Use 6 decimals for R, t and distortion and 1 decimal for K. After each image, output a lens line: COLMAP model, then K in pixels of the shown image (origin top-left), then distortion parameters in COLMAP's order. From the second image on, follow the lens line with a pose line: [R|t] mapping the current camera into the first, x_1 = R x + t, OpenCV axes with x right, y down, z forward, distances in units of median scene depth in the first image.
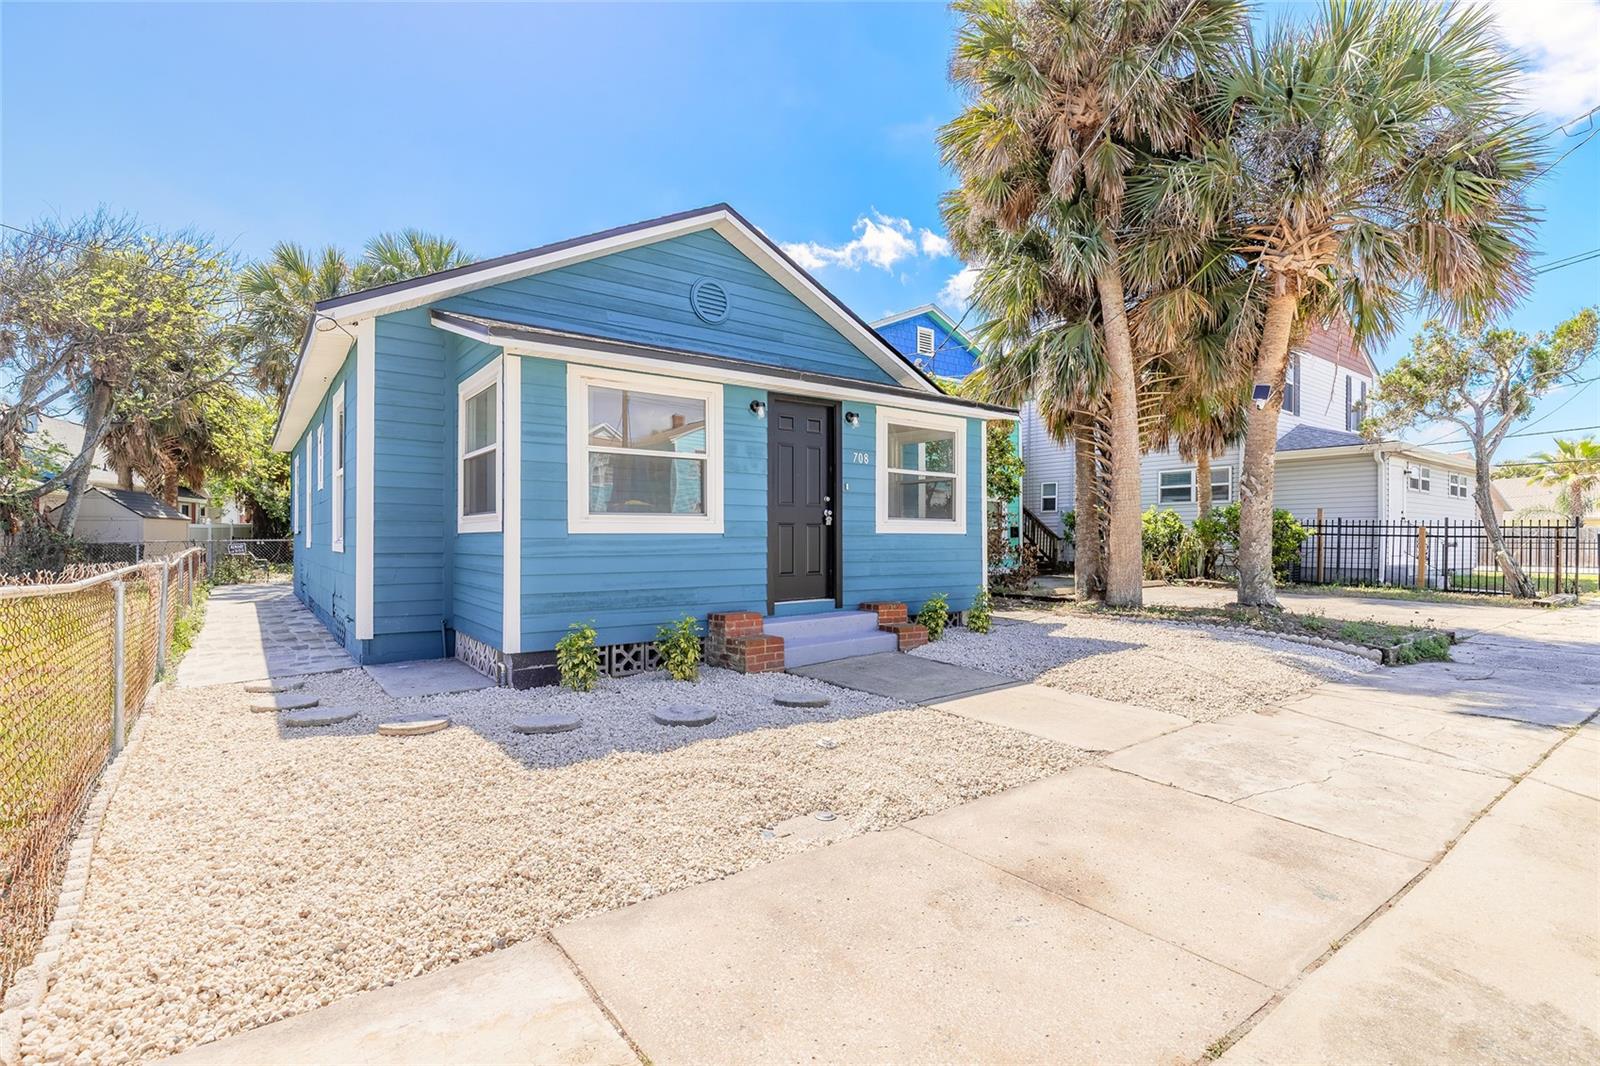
lens RADIAL K [[745.7, 0, 793.1], [0, 745.7, 534.3], [0, 0, 1]] dist [0.001573, 0.000195]
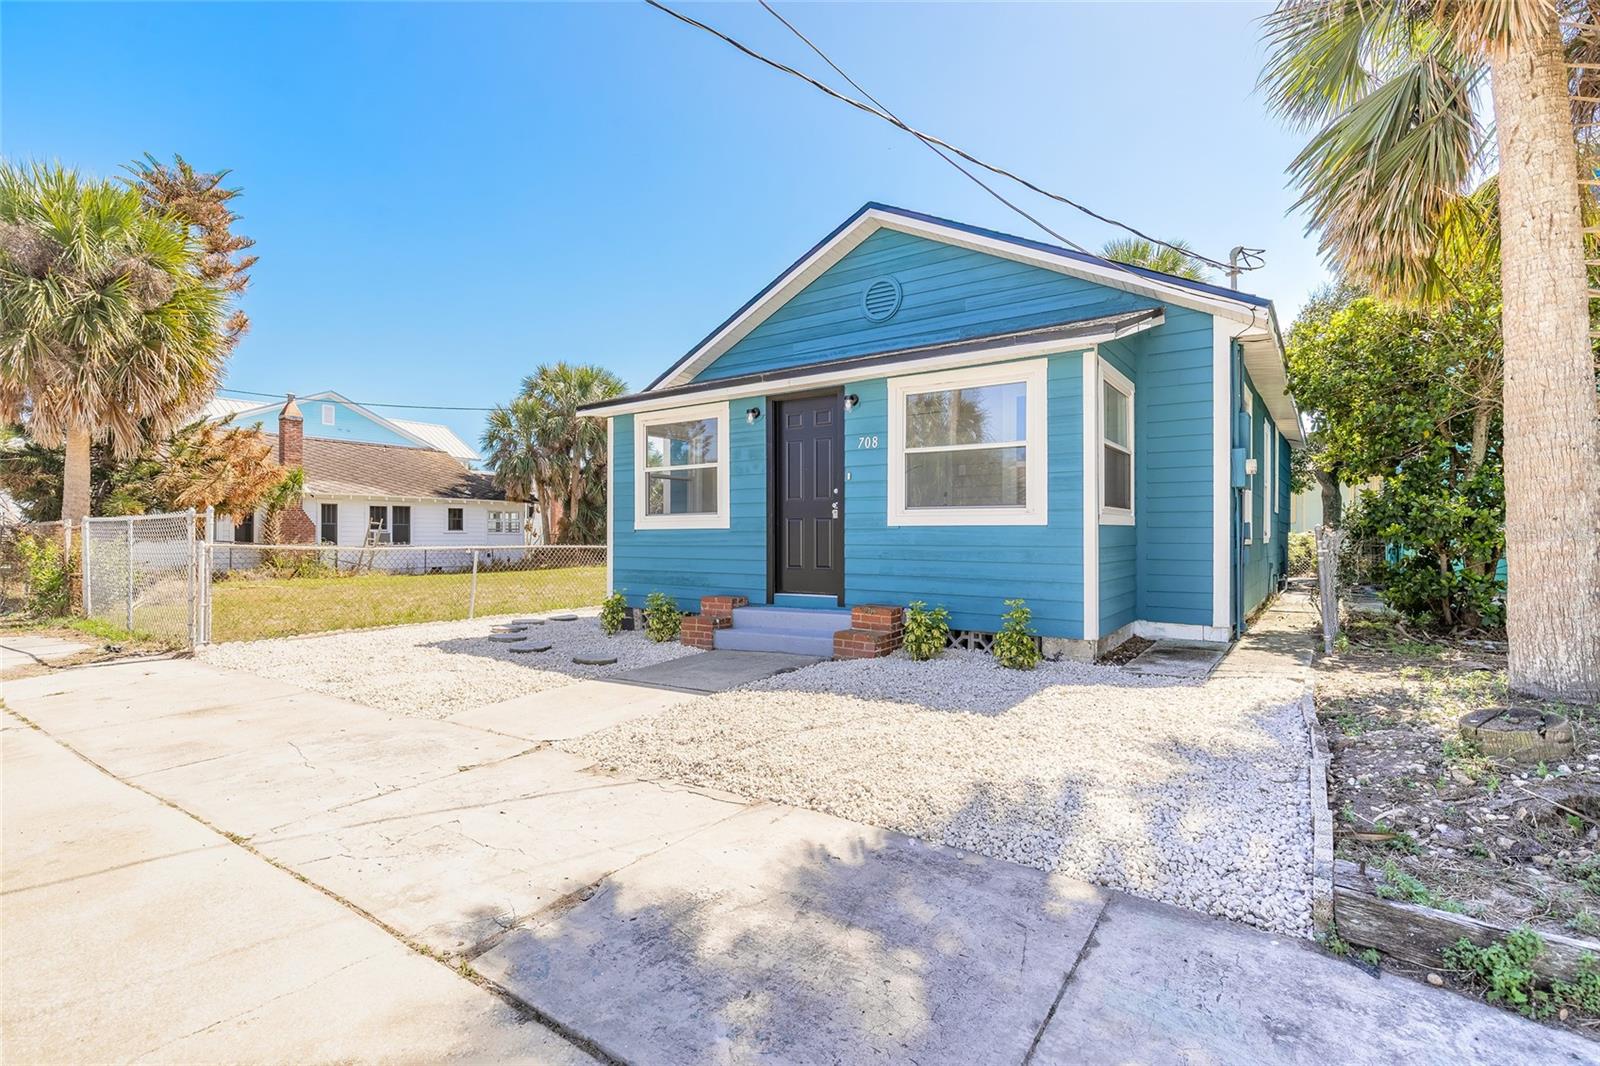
lens RADIAL K [[745.7, 0, 793.1], [0, 745.7, 534.3], [0, 0, 1]] dist [0.001573, 0.000195]
pose [[0.324699, -0.001460, -0.945816, 0.935334], [0.005645, 0.999984, 0.000395, 0.007361], [0.945801, -0.005467, 0.324702, 0.641004]]
